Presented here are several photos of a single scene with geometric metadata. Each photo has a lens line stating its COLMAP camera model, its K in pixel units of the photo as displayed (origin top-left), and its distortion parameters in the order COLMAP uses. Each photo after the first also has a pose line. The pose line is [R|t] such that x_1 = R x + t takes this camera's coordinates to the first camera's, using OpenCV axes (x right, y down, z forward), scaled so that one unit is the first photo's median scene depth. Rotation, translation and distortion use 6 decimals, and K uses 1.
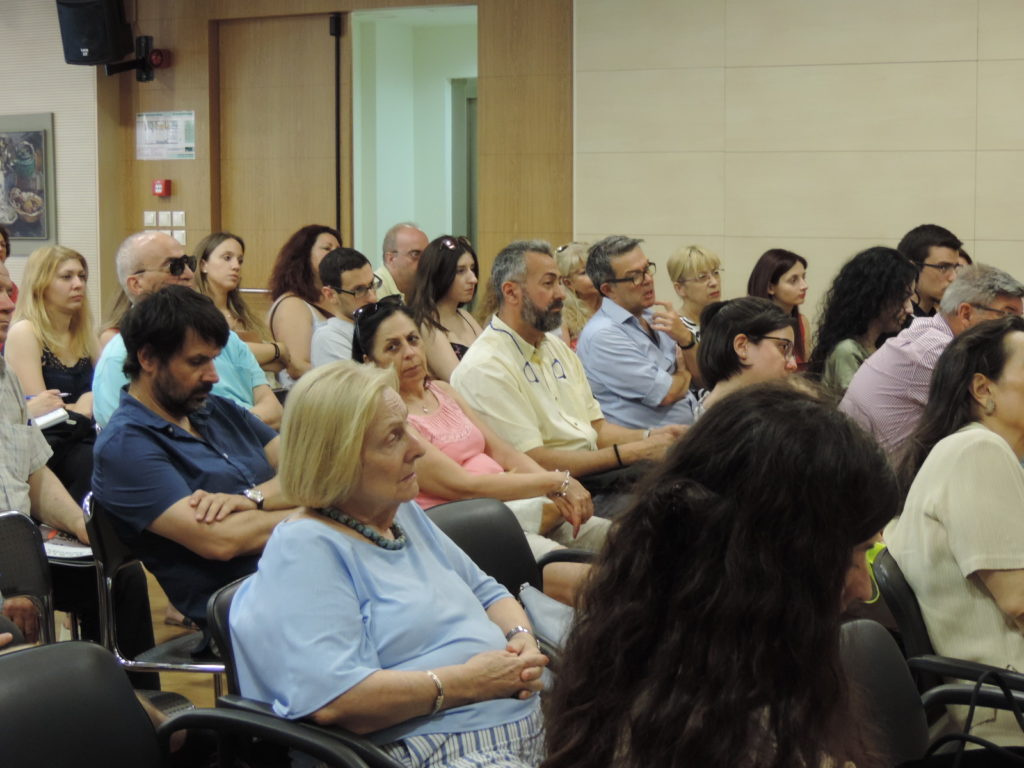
lens RADIAL K [[1798.1, 0, 558.3], [0, 1798.1, 384.7], [0, 0, 1]] dist [-0.089692, -0.134487]
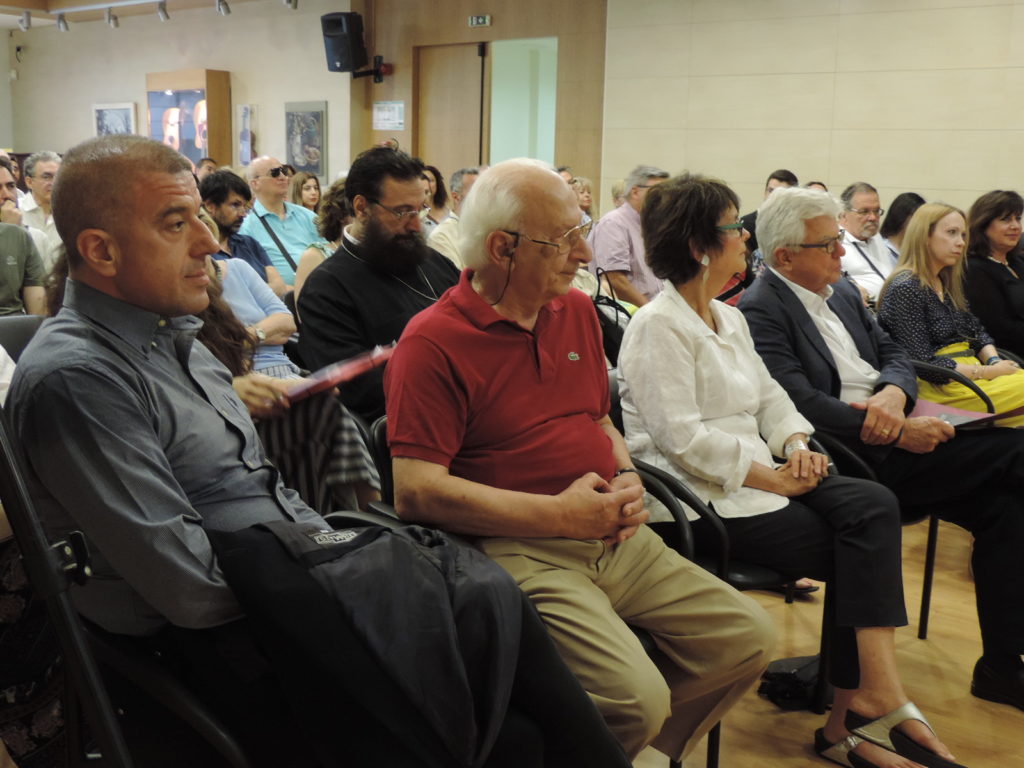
lens RADIAL K [[1176.1, 0, 512.0], [0, 1176.1, 384.0], [0, 0, 1]] dist [-0.024533, 0.017845]
pose [[0.974814, 0.061679, -0.214322, 0.151923], [-0.045550, 0.995802, 0.079400, 0.021578], [0.218320, -0.067638, 0.973530, -0.083910]]
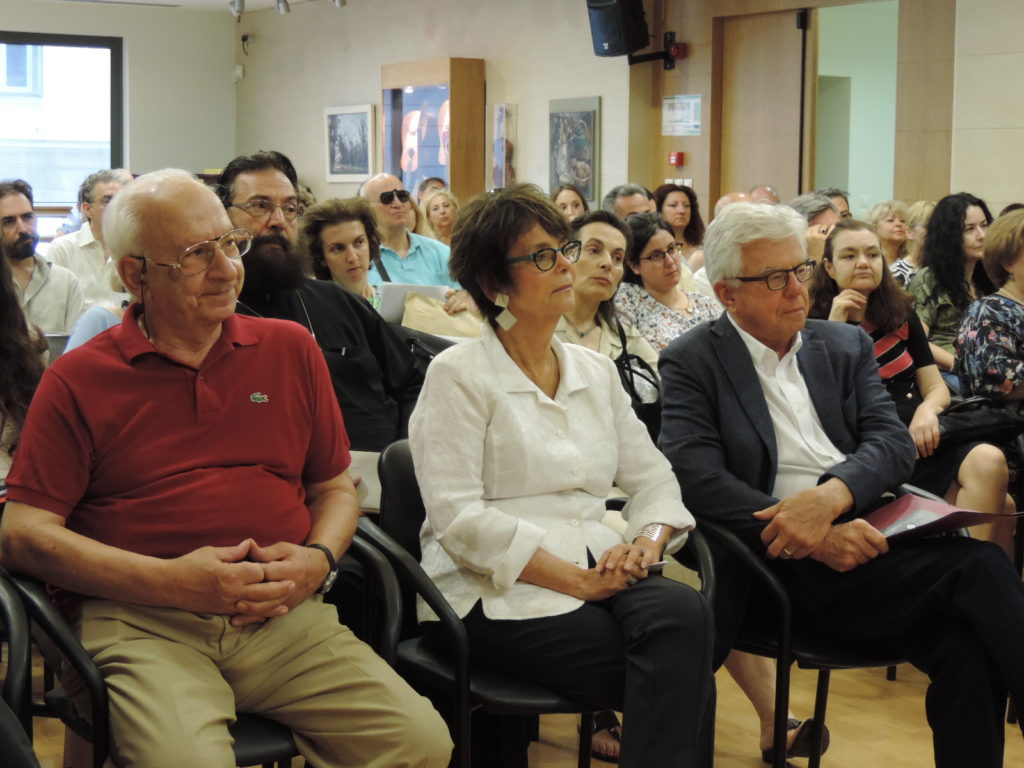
lens RADIAL K [[1813.4, 0, 512.0], [0, 1813.4, 384.0], [0, 0, 1]] dist [-0.137210, 0.084979]
pose [[0.857142, 0.068152, -0.510552, 0.310880], [-0.067386, 0.997526, 0.020026, 0.022698], [0.510654, 0.017239, 0.859614, -0.088859]]
